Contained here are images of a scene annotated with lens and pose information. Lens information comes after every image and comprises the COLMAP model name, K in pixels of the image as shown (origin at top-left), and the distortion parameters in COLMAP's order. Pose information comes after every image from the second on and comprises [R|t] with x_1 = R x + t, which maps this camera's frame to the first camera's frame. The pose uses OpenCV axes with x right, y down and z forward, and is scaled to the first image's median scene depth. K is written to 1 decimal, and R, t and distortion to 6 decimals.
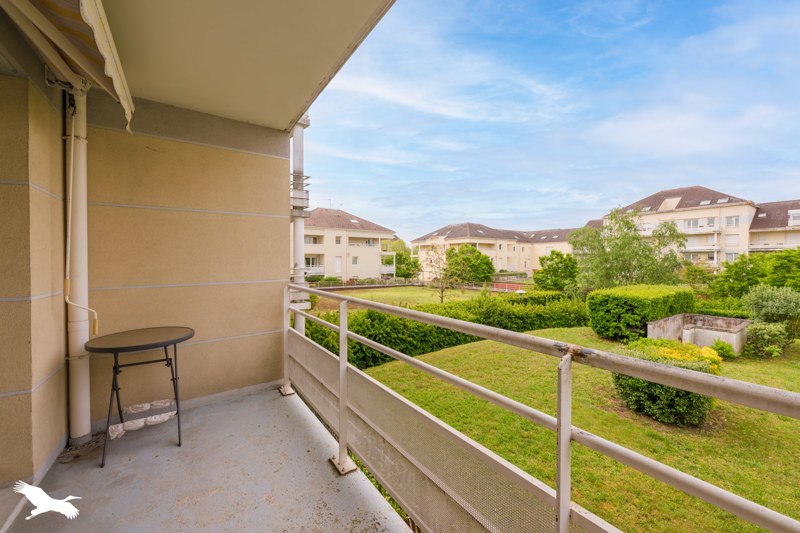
lens RADIAL K [[320.6, 0, 405.9], [0, 320.6, 263.7], [0, 0, 1]] dist [0.003483, 0.000244]
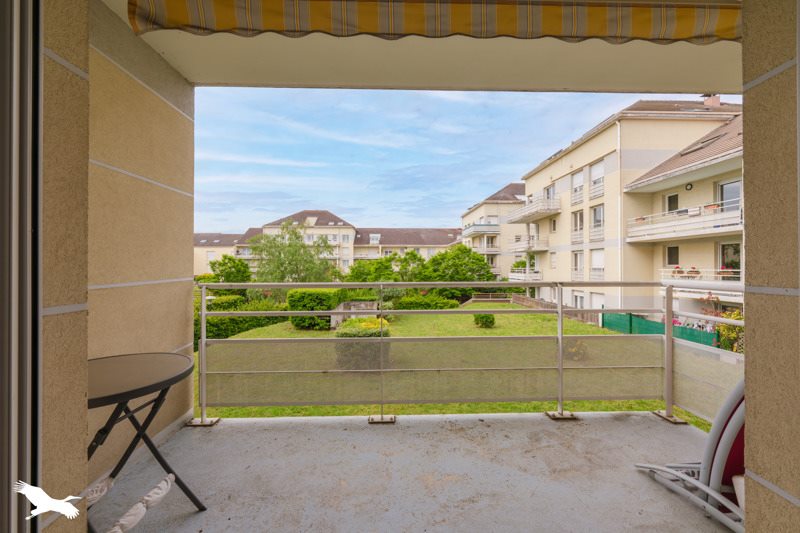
lens RADIAL K [[320.6, 0, 399.9], [0, 320.6, 262.1], [0, 0, 1]] dist [0.003483, 0.000244]
pose [[0.535631, 0.009087, 0.844403, -0.114688], [0.010466, 0.999794, -0.017398, 0.004615], [-0.844387, 0.018157, 0.535426, 0.026678]]
